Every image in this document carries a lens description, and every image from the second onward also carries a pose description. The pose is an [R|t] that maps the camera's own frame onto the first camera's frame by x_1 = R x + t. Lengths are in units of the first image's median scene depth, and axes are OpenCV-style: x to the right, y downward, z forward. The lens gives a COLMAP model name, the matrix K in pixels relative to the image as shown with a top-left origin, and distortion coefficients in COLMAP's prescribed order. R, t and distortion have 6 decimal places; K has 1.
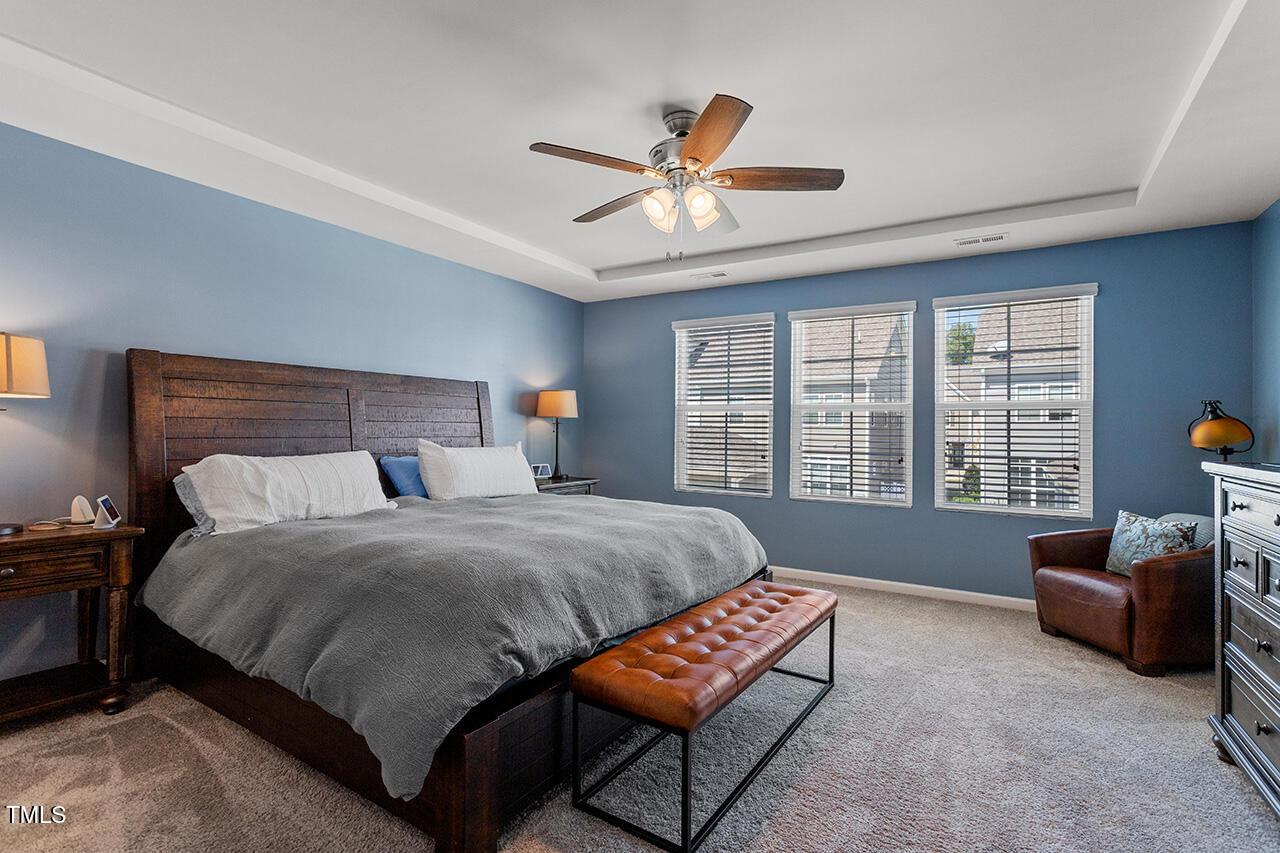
lens RADIAL K [[610.0, 0, 632.6], [0, 610.0, 424.1], [0, 0, 1]] dist [-0.005690, 0.000115]
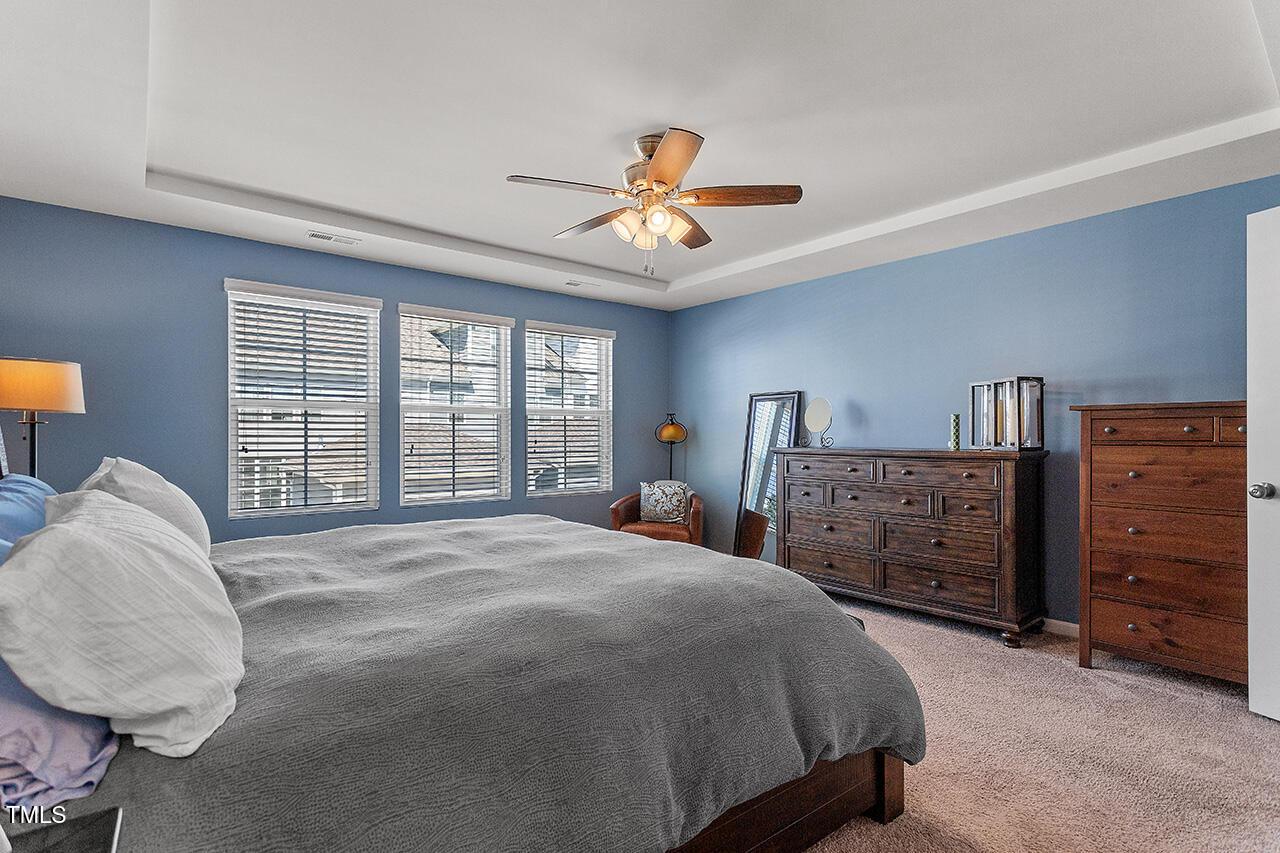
lens RADIAL K [[655.8, 0, 637.0], [0, 655.8, 432.6], [0, 0, 1]] dist [0.001205, 0.000053]
pose [[0.284441, -0.009264, 0.958649, -0.530221], [-0.006782, 0.999909, 0.011675, -0.003218], [-0.958670, -0.009822, 0.284352, 0.348011]]
